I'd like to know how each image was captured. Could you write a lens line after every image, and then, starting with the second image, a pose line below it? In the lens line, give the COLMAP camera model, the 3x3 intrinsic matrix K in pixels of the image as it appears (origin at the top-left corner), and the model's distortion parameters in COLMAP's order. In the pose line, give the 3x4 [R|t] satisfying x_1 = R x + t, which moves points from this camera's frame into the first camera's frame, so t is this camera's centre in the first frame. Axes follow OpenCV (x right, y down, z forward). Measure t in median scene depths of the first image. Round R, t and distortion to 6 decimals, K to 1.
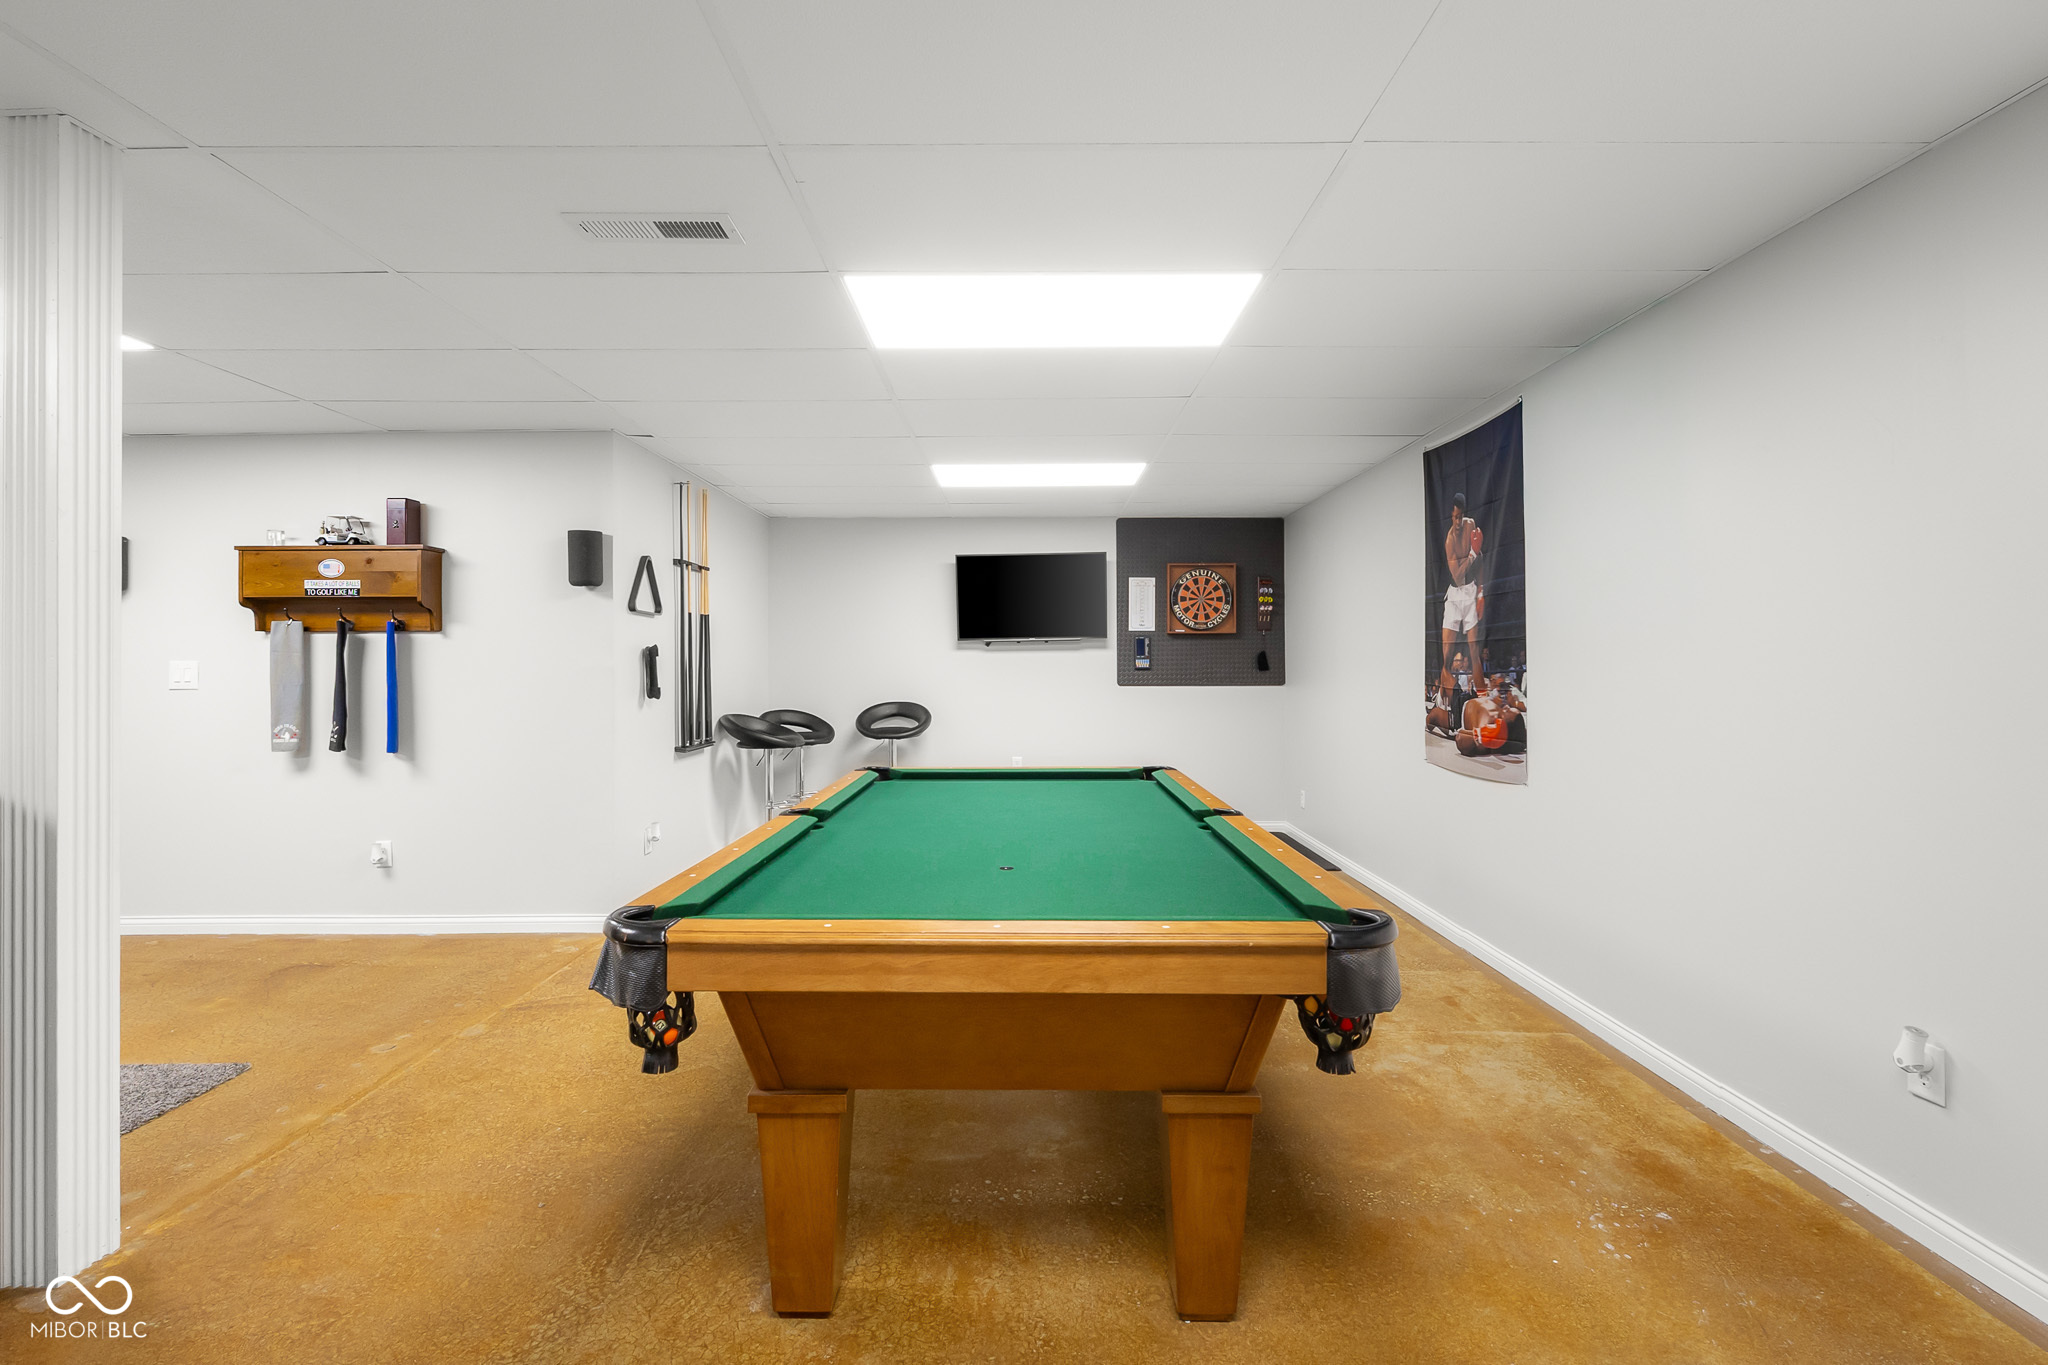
lens RADIAL K [[912.4, 0, 1016.7], [0, 912.4, 695.7], [0, 0, 1]] dist [-0.001683, 0.000072]
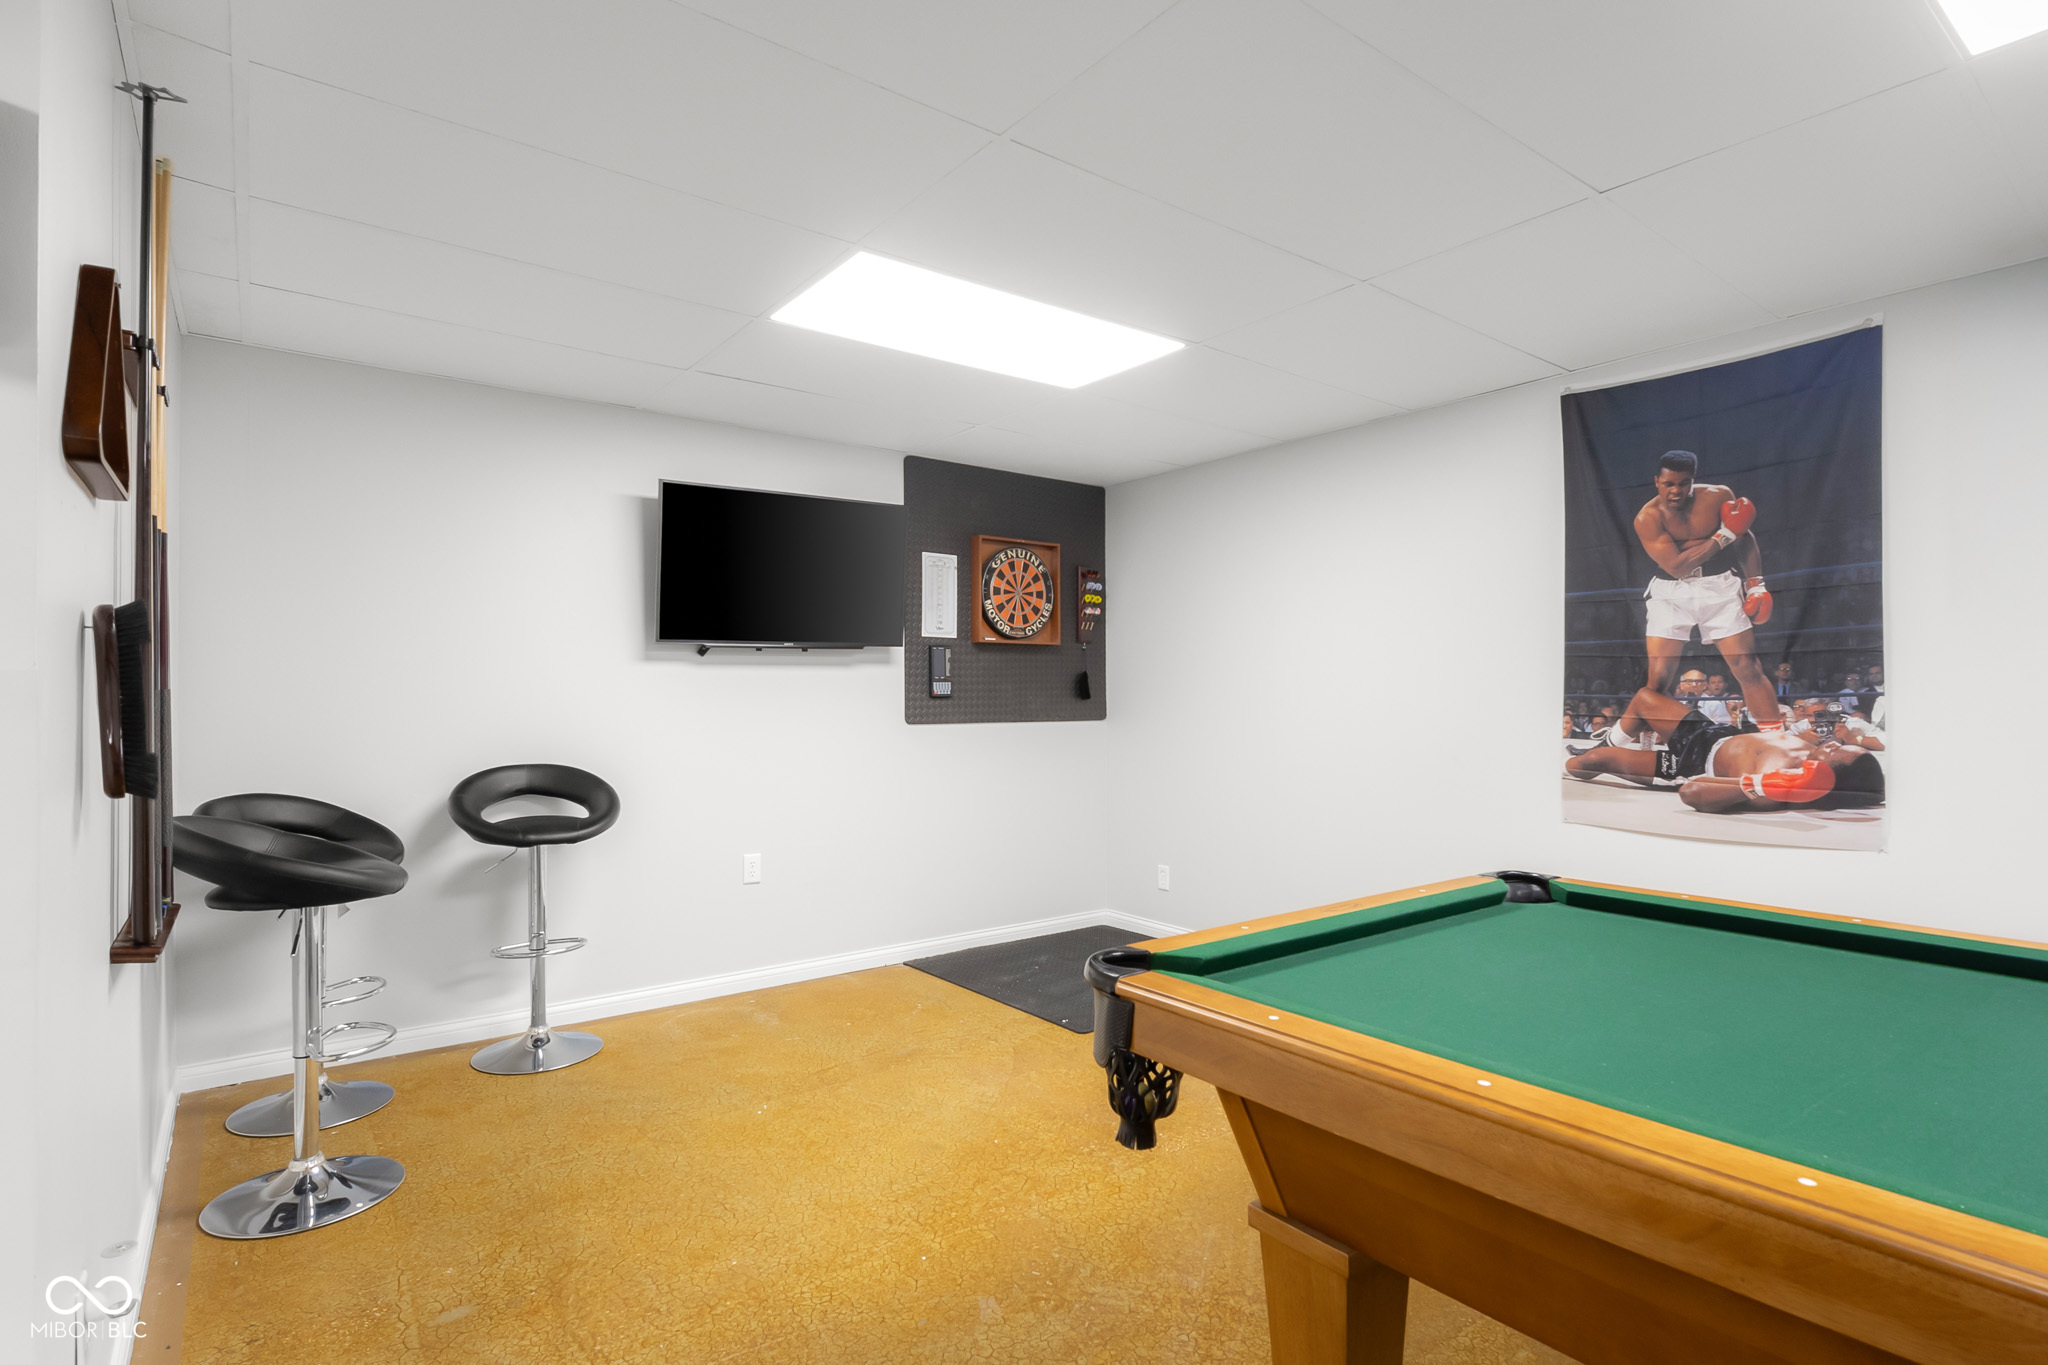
lens RADIAL K [[1022.5, 0, 1026.8], [0, 1022.5, 696.1], [0, 0, 1]] dist [-0.000033, 0.000159]
pose [[0.794984, 0.000930, 0.606630, -0.254197], [0.020285, 0.999399, -0.028116, -0.008836], [-0.606291, 0.034657, 0.794487, 0.407752]]
